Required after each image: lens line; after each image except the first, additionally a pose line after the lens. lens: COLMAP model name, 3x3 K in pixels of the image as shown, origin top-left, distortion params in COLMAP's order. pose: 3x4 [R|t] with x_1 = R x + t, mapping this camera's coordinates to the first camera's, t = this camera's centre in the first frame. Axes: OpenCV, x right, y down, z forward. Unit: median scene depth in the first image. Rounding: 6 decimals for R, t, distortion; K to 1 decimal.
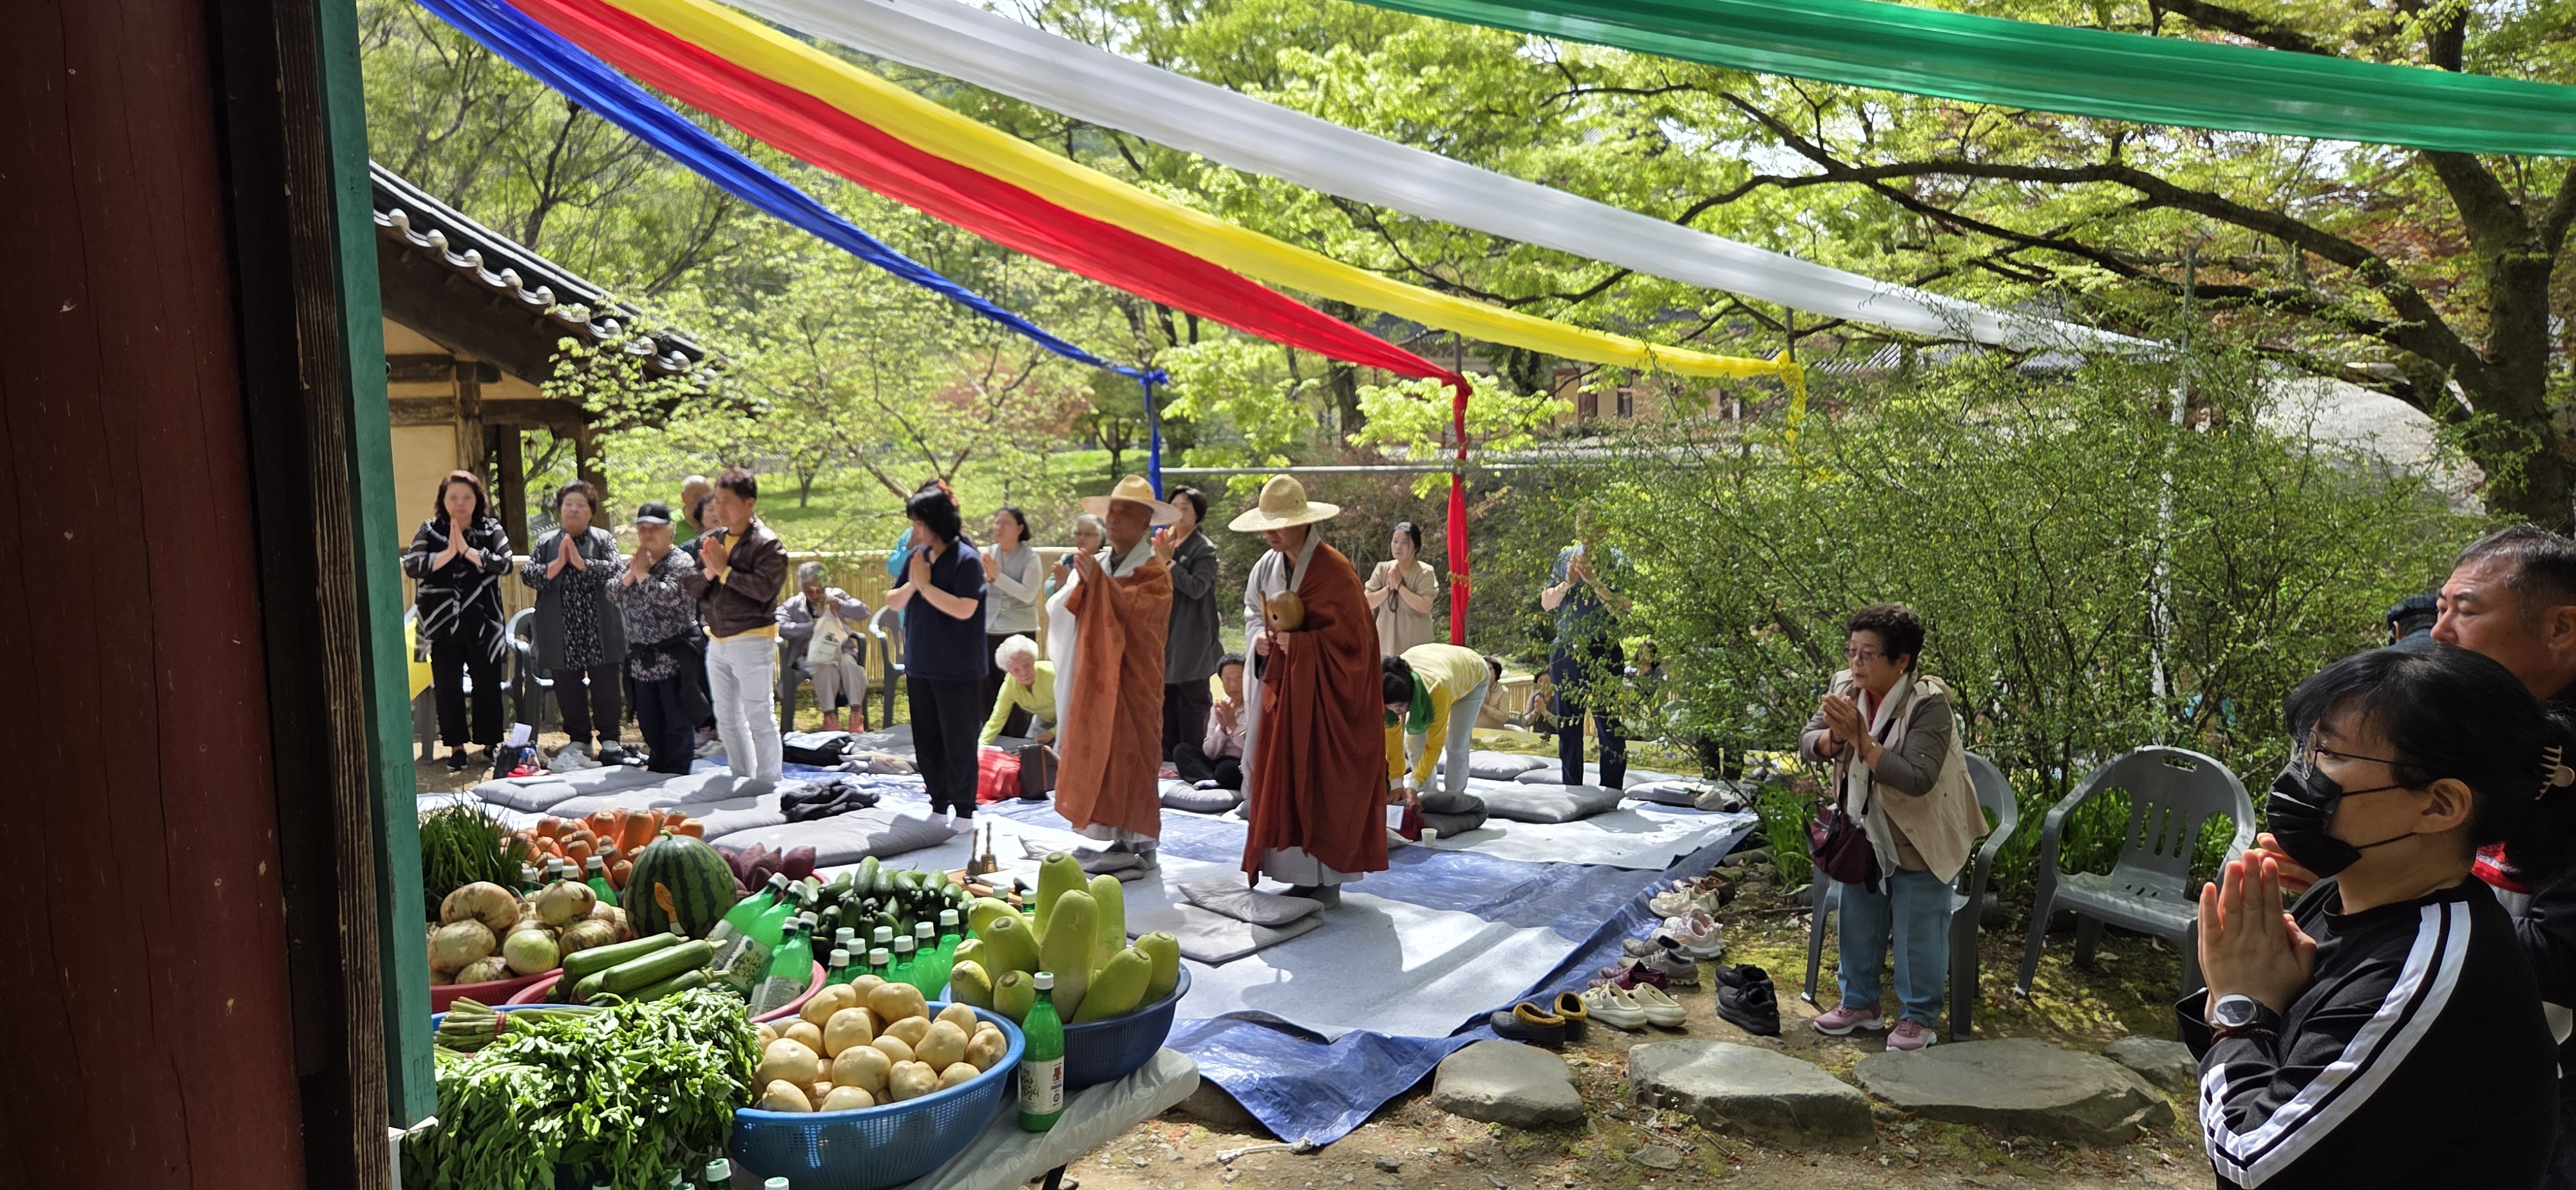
lens RADIAL K [[1699.1, 0, 1266.8], [0, 1699.1, 573.0], [0, 0, 1]] dist [0.038596, -0.025737]
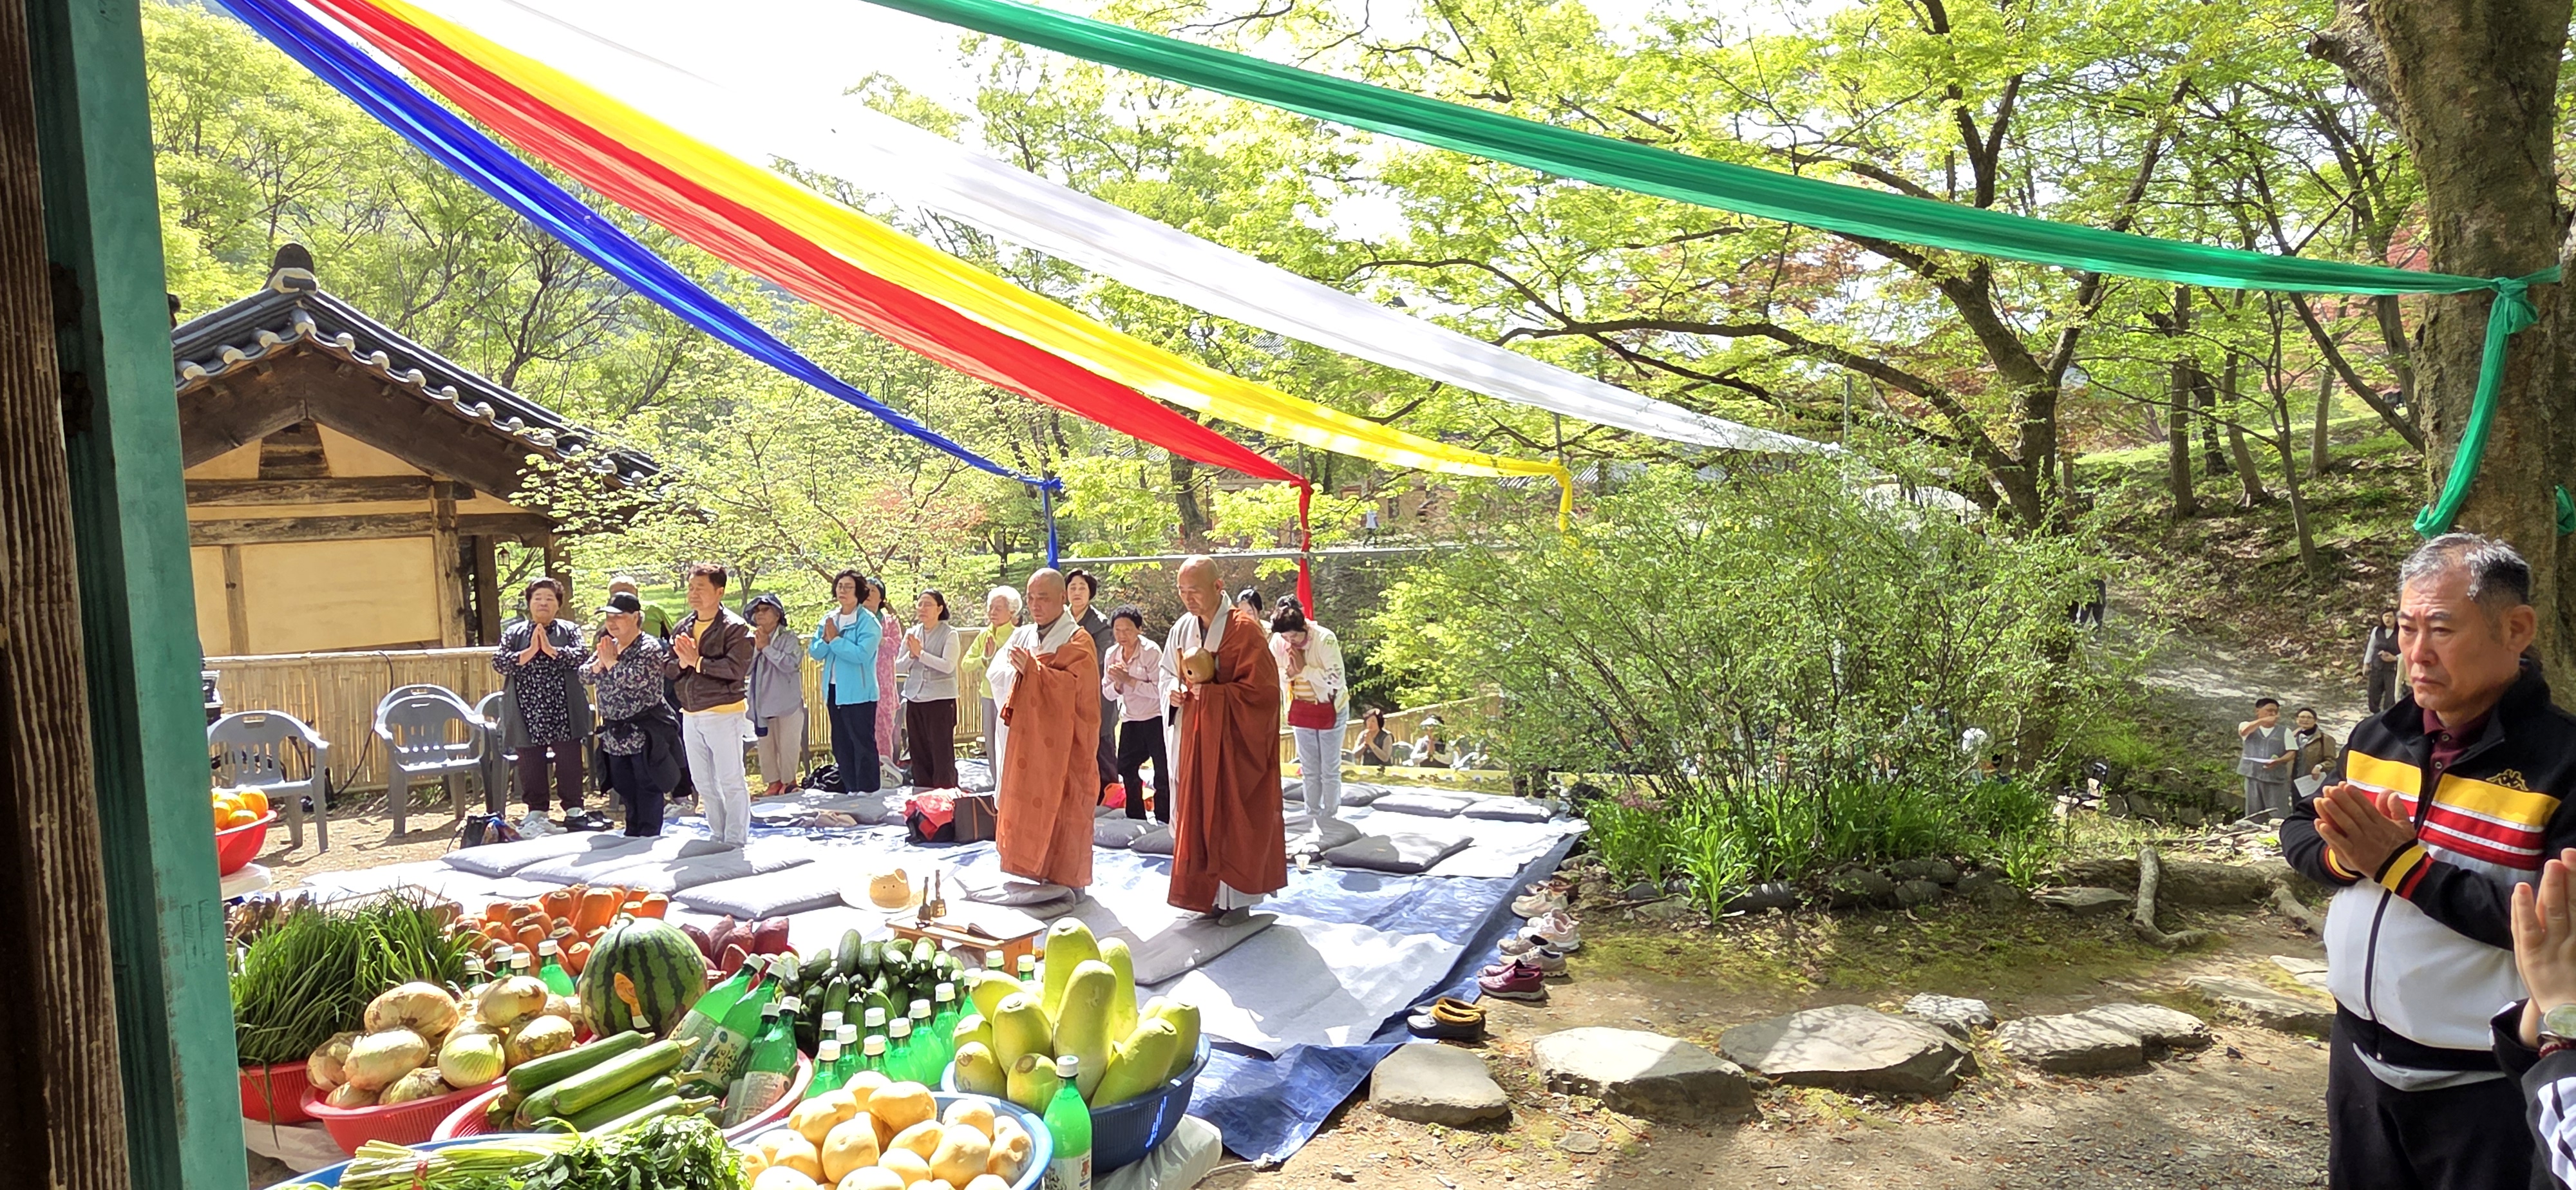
lens RADIAL K [[1297.0, 0, 1315.2], [0, 1297.0, 592.7], [0, 0, 1]] dist [-0.004984, -0.000113]
pose [[0.988438, -0.024386, 0.149648, -0.044527], [0.030471, 0.998794, -0.038507, 0.007549], [-0.148529, 0.042622, 0.987989, 0.129793]]
